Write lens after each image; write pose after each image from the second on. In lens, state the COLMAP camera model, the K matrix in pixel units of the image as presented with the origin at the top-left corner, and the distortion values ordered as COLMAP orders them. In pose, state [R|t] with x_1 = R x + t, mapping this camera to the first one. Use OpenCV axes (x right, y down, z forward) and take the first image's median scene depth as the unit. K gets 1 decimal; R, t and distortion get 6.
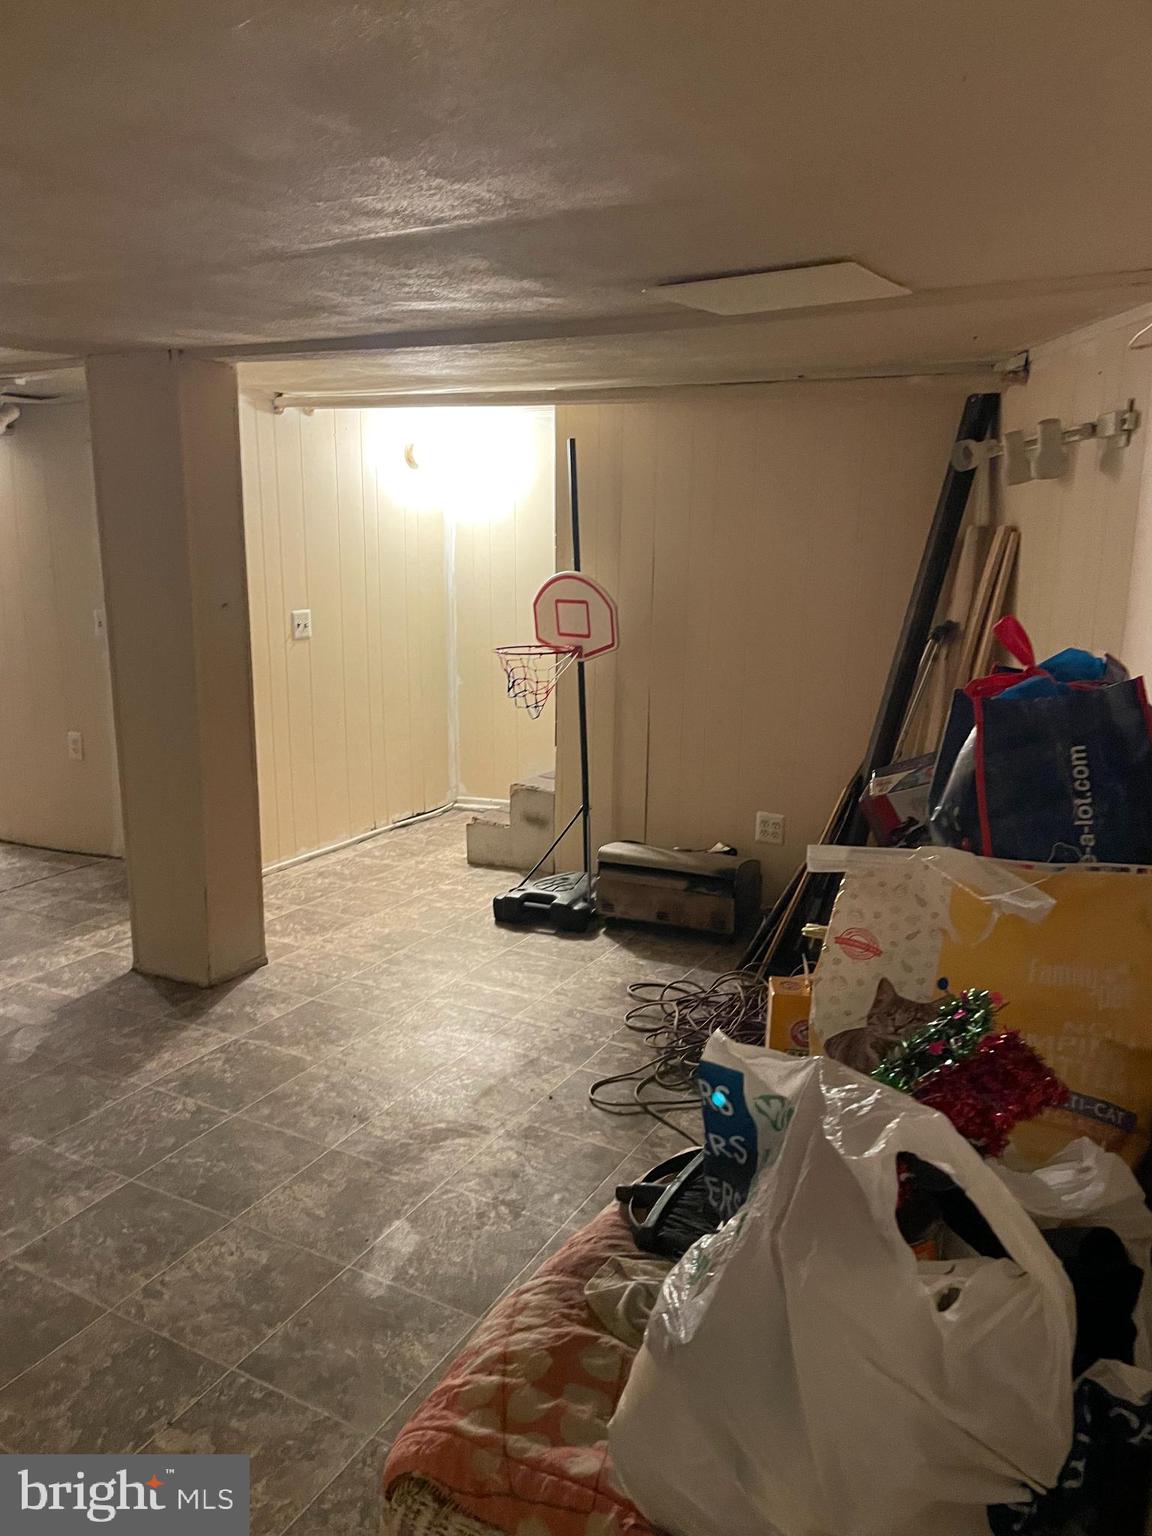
lens RADIAL K [[1158.8, 0, 569.0], [0, 1158.8, 779.2], [0, 0, 1]] dist [0.086991, -0.115387]
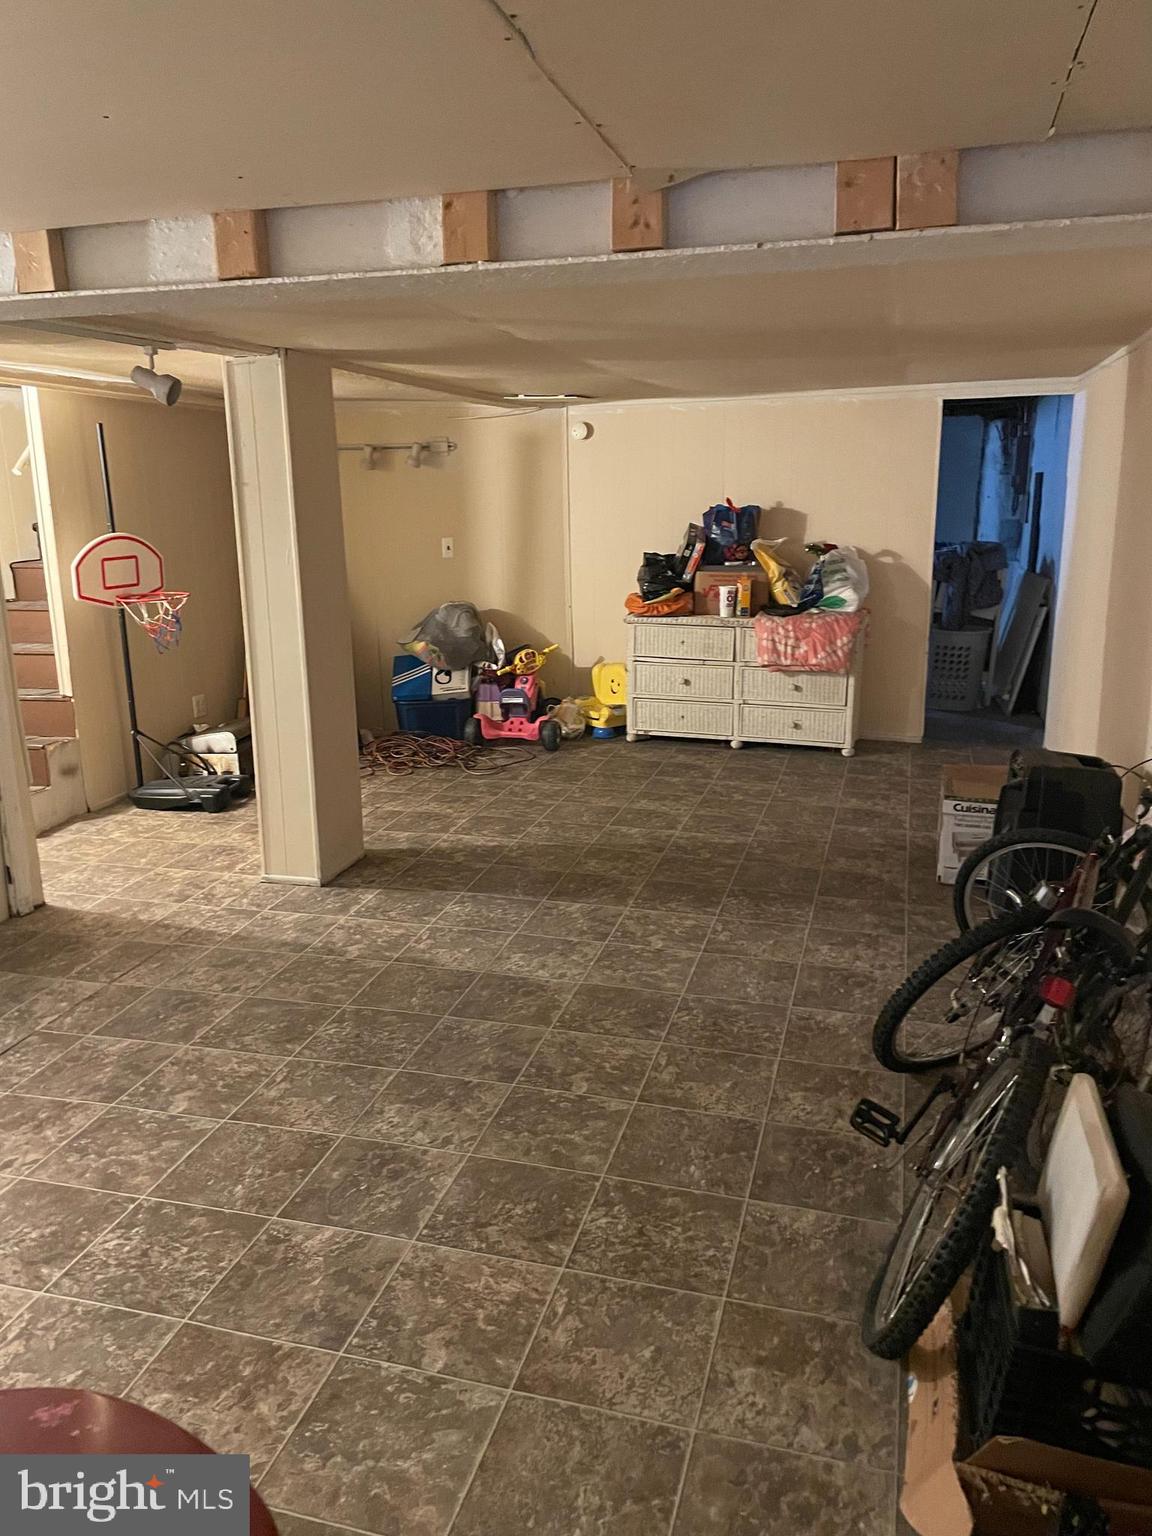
lens RADIAL K [[1158.8, 0, 575.6], [0, 1158.8, 770.3], [0, 0, 1]] dist [0.086991, -0.115387]
pose [[-0.235868, -0.224020, 0.945612, -1.621506], [0.242229, 0.928800, 0.280458, -0.217536], [-0.941112, 0.295205, -0.164810, 1.018553]]
